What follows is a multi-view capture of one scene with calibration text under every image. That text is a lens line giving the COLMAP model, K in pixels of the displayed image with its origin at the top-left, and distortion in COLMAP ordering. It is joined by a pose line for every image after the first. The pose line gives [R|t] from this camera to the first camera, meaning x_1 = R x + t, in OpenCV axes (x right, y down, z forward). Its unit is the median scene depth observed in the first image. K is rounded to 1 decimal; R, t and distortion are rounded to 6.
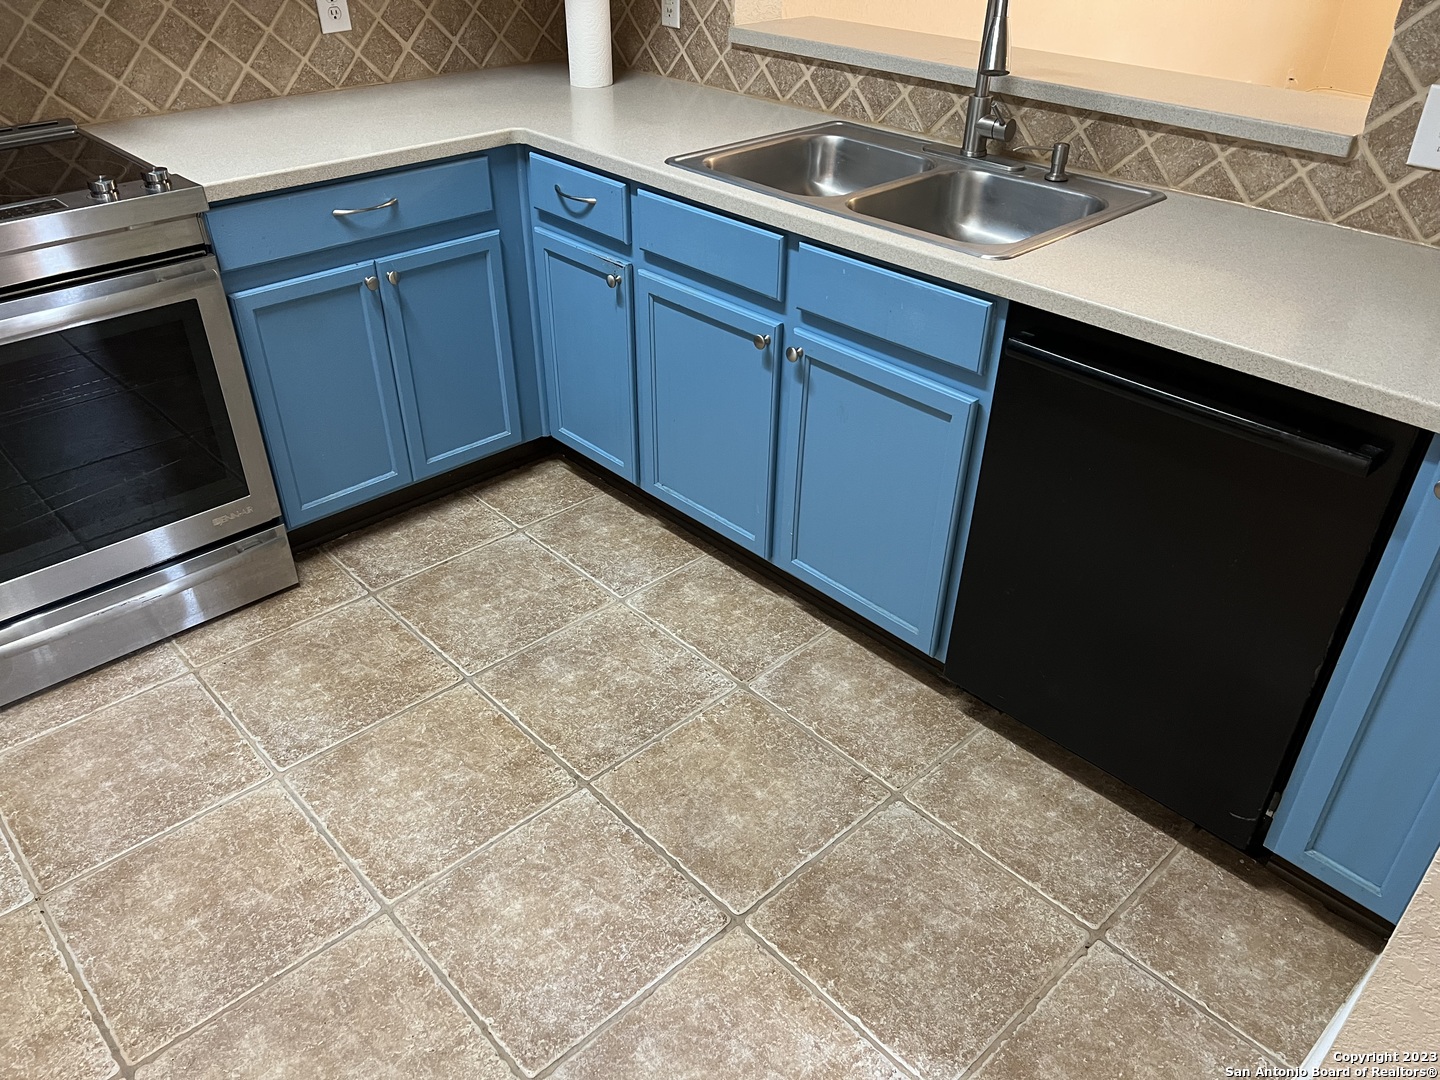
lens RADIAL K [[1084.3, 0, 705.2], [0, 1084.3, 542.2], [0, 0, 1]] dist [0.070597, -0.076460]
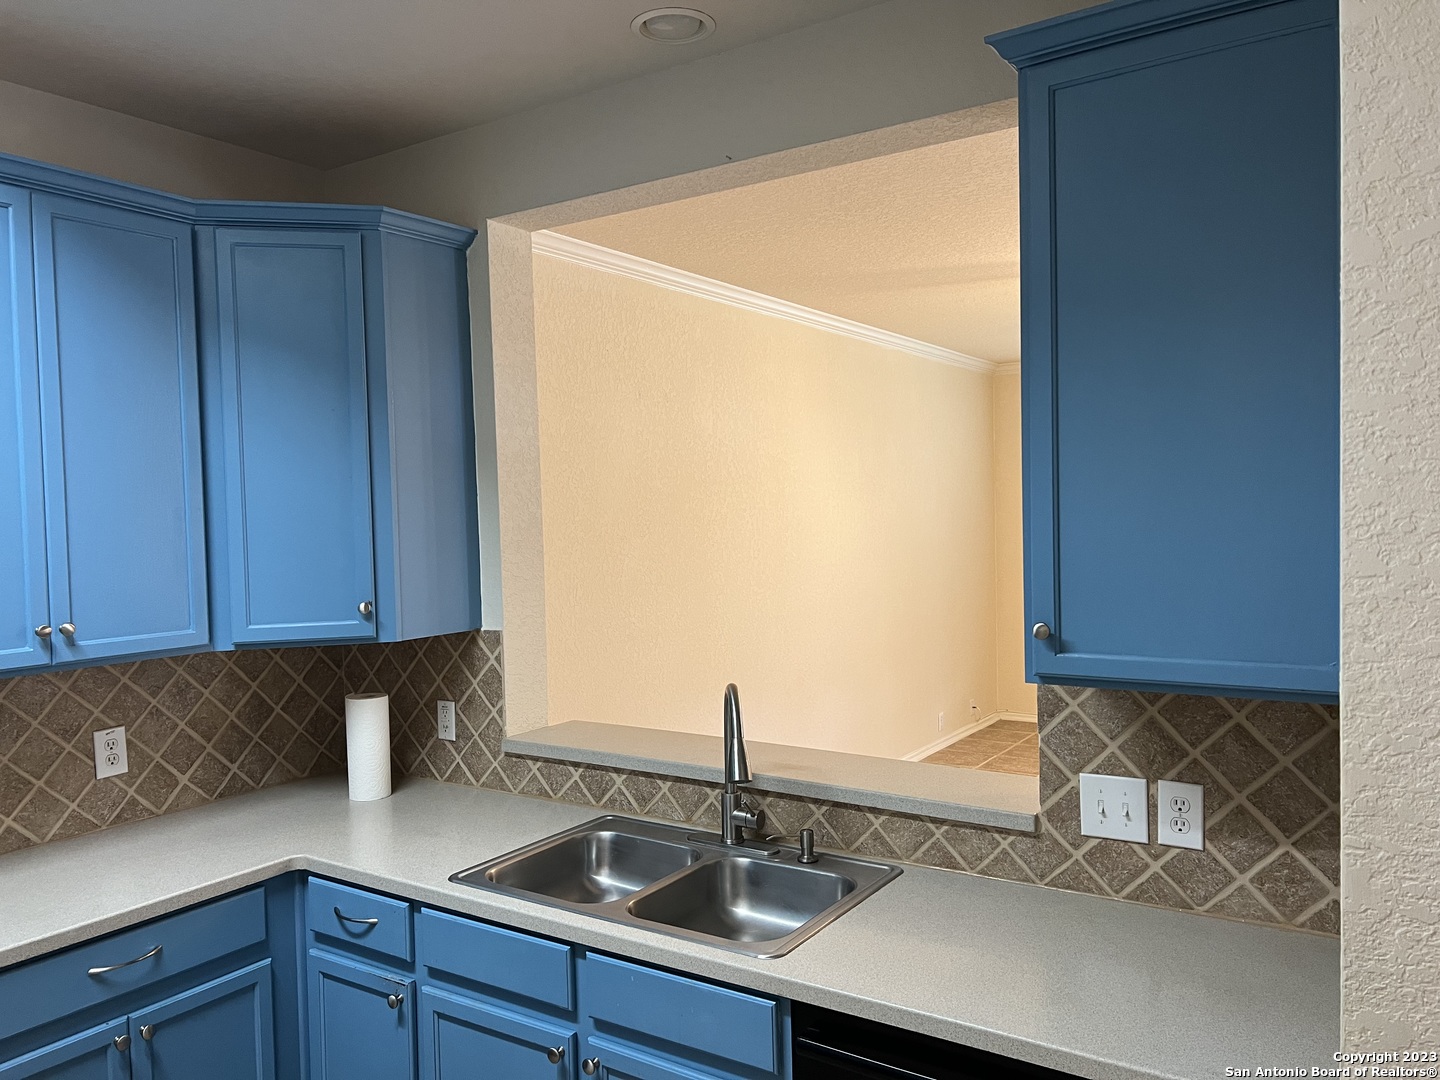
lens RADIAL K [[1084.3, 0, 710.5], [0, 1084.3, 548.2], [0, 0, 1]] dist [0.070597, -0.076460]
pose [[0.973697, -0.037349, 0.224766, -0.015197], [0.148752, 0.851438, -0.502917, -0.050204], [-0.172591, 0.523123, 0.834598, -0.076087]]
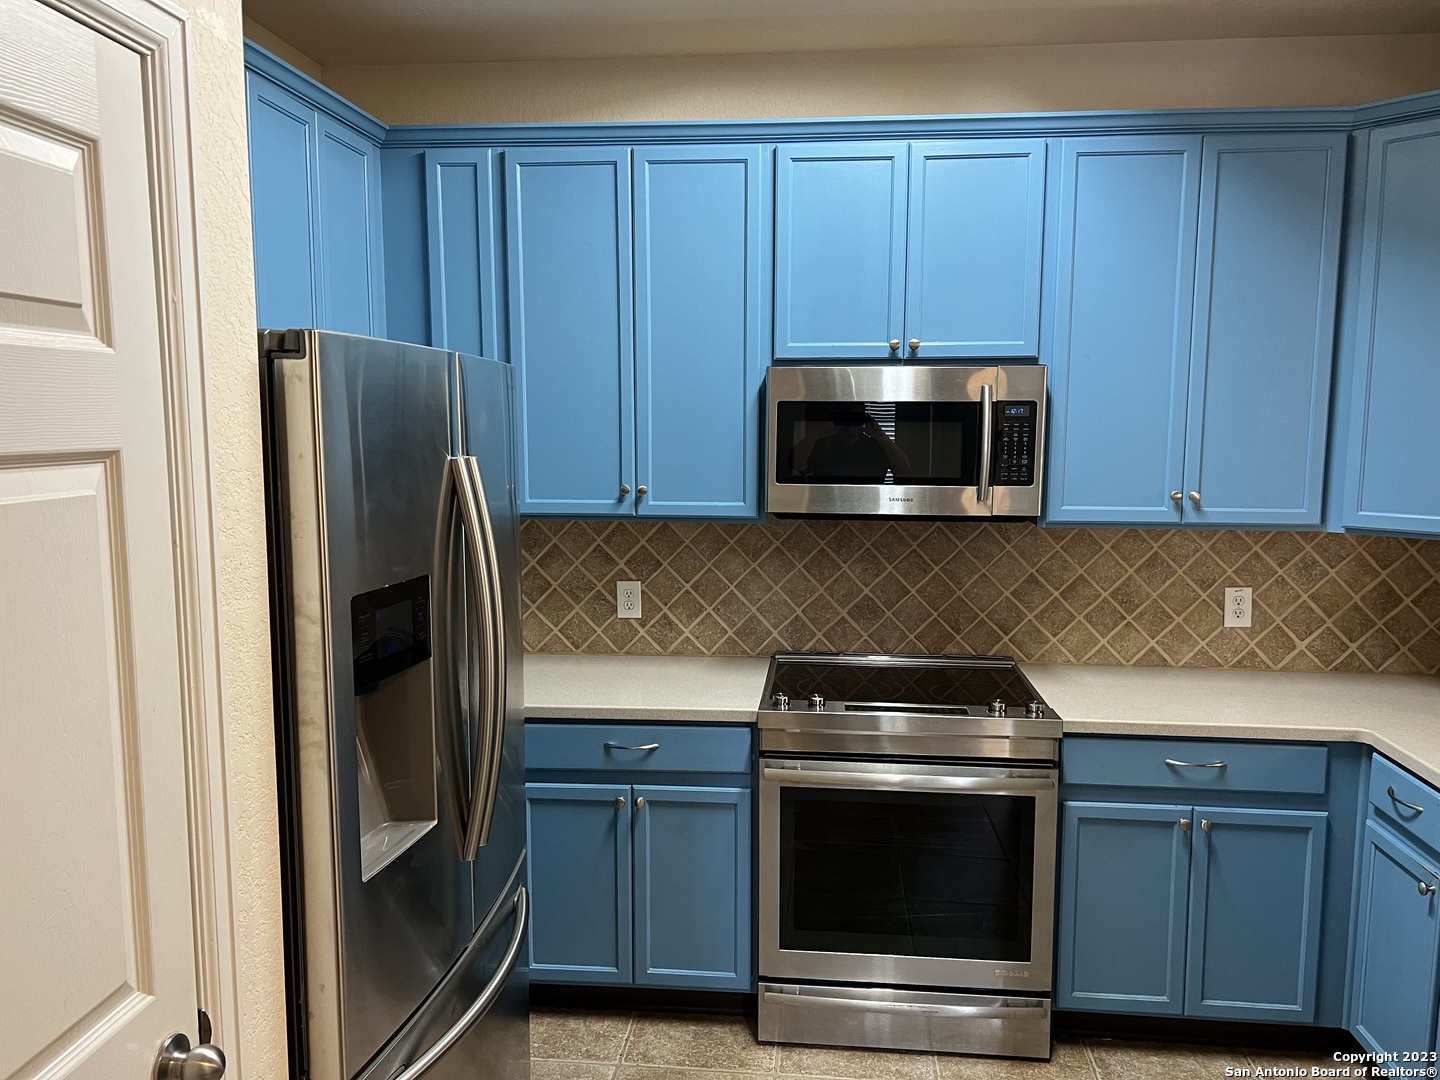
lens RADIAL K [[1084.3, 0, 730.7], [0, 1084.3, 546.7], [0, 0, 1]] dist [0.070597, -0.076460]
pose [[0.665653, 0.087350, -0.741132, 0.209765], [-0.411046, 0.871812, -0.266432, 0.014527], [0.622854, 0.481990, 0.616229, -0.159380]]
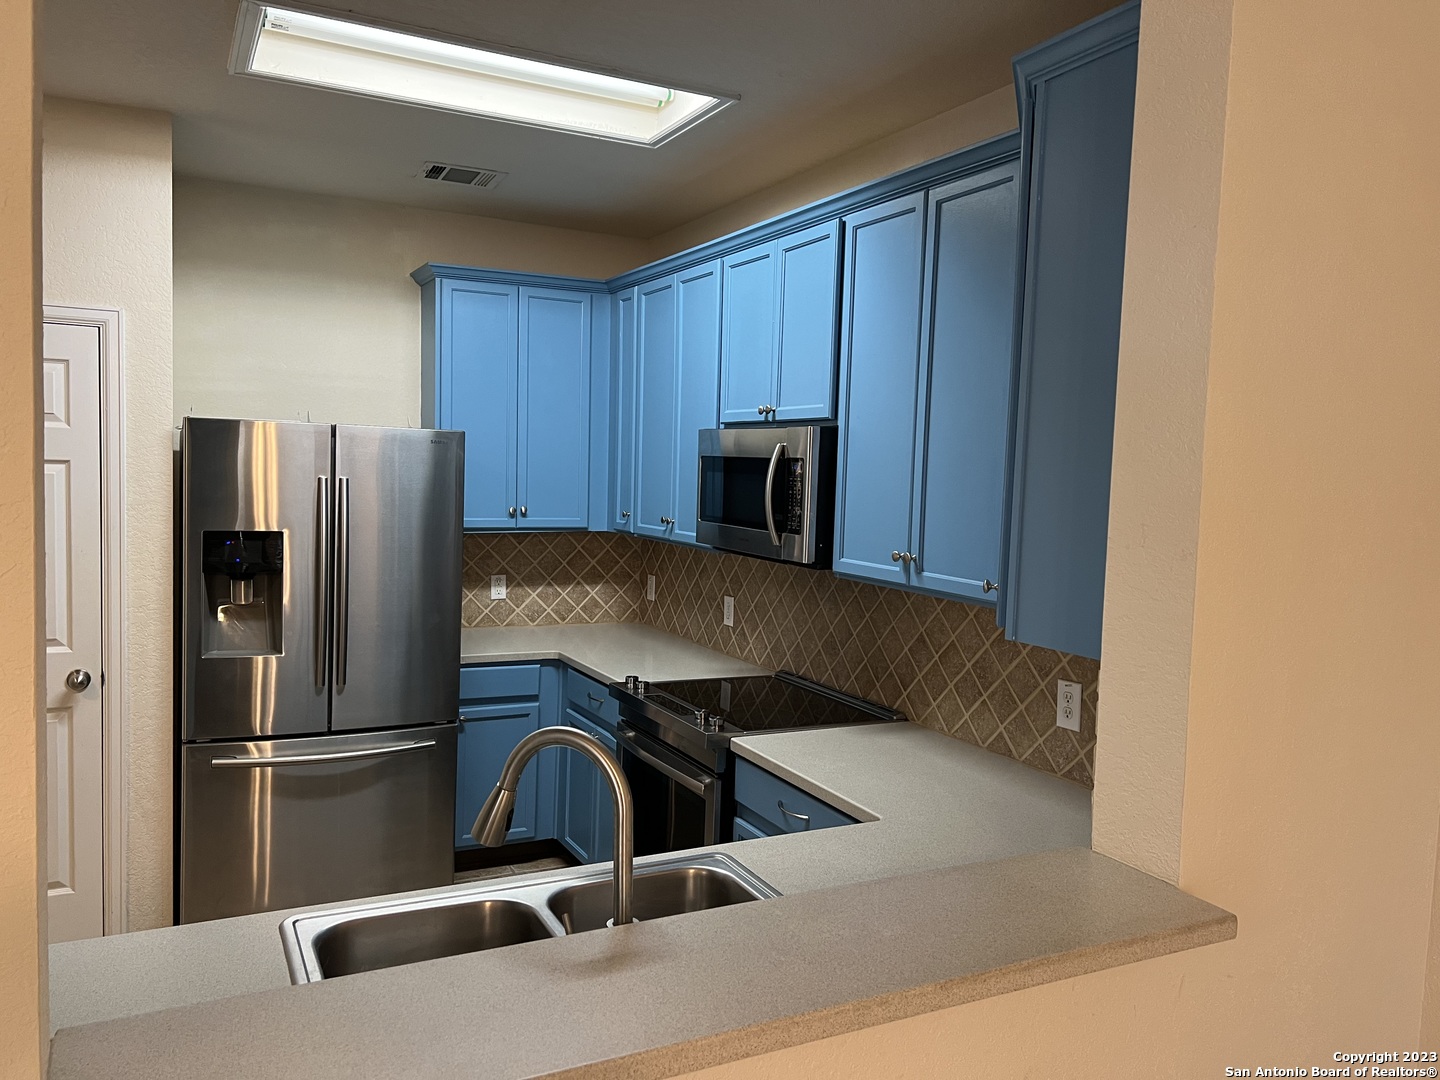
lens RADIAL K [[1084.3, 0, 718.9], [0, 1084.3, 537.8], [0, 0, 1]] dist [0.070597, -0.076460]
pose [[-0.275476, 0.053278, -0.959830, 0.827161], [-0.555822, 0.805818, 0.204253, -0.724556], [0.784331, 0.589761, -0.192370, 0.953900]]
